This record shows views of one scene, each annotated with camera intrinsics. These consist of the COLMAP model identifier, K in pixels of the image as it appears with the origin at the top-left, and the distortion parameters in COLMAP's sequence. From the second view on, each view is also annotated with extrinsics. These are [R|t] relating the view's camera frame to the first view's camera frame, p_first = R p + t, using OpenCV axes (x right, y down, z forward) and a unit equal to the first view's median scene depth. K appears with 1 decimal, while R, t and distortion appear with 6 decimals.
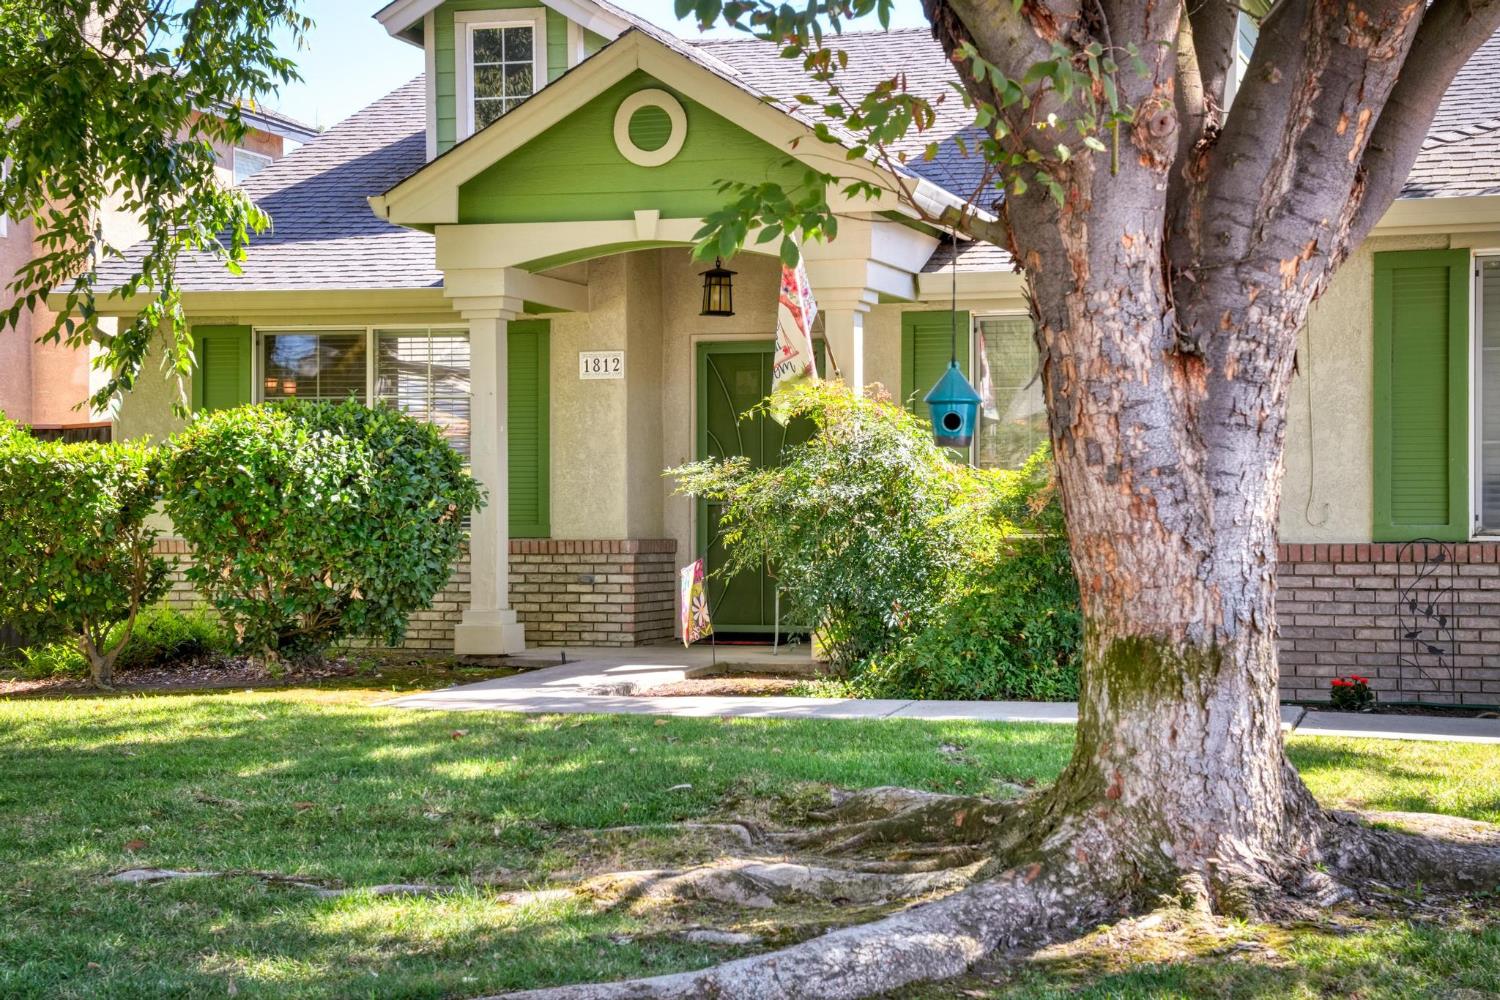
lens RADIAL K [[2587.9, 0, 815.2], [0, 2587.9, 493.3], [0, 0, 1]] dist [0.454648, 0.004913]
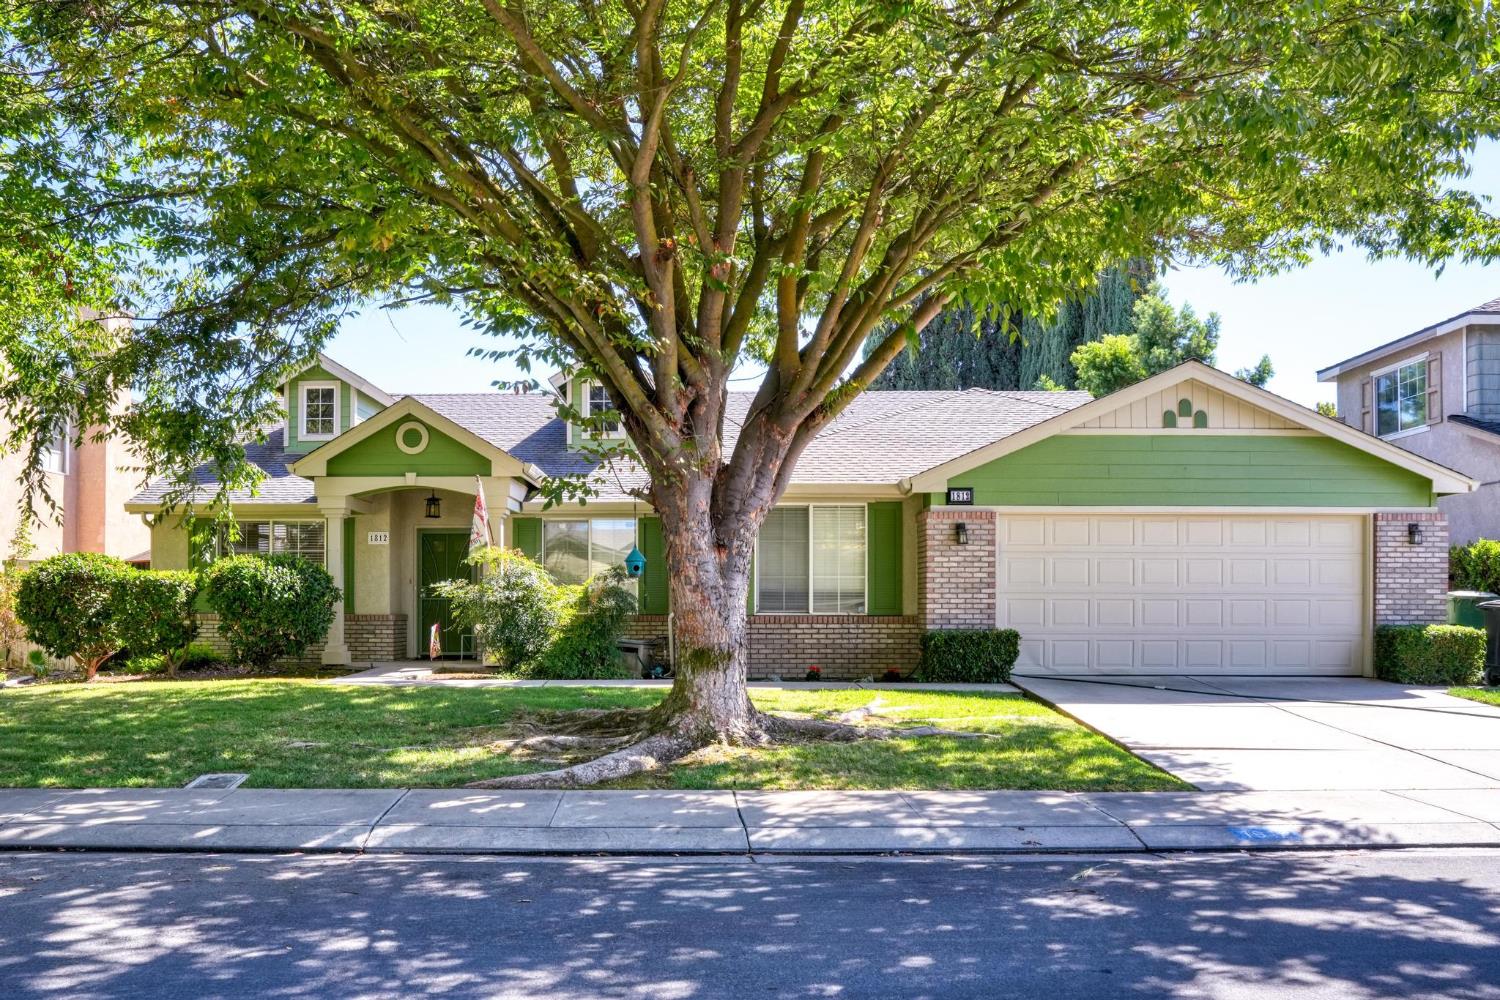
lens RADIAL K [[1210.9, 0, 694.7], [0, 1210.9, 607.9], [0, 0, 1]] dist [-0.042840, 0.004146]
pose [[0.963536, 0.003441, 0.267558, -0.118582], [-0.006086, 0.999940, 0.009054, 0.000749], [-0.267511, -0.010352, 0.963499, -0.116864]]
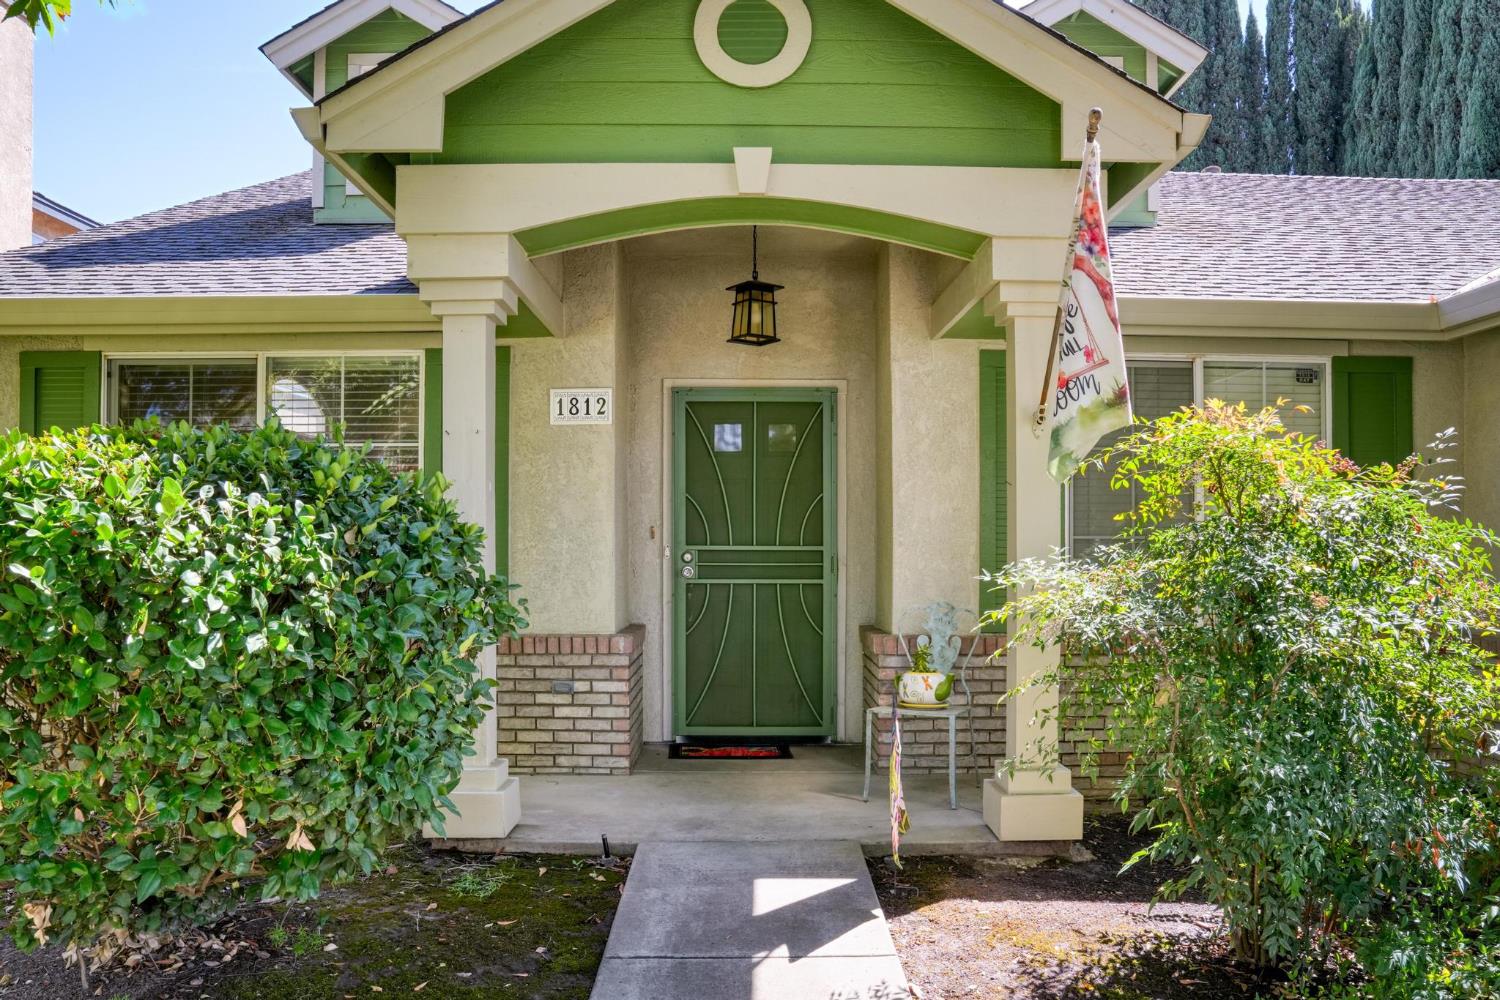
lens RADIAL K [[1162.4, 0, 768.9], [0, 1162.4, 554.2], [0, 0, 1]] dist [-0.097359, 0.051749]
pose [[0.956184, 0.000454, 0.292765, -0.156161], [-0.007436, 0.999714, 0.022735, -0.016899], [-0.292671, -0.023916, 0.955914, 0.793856]]
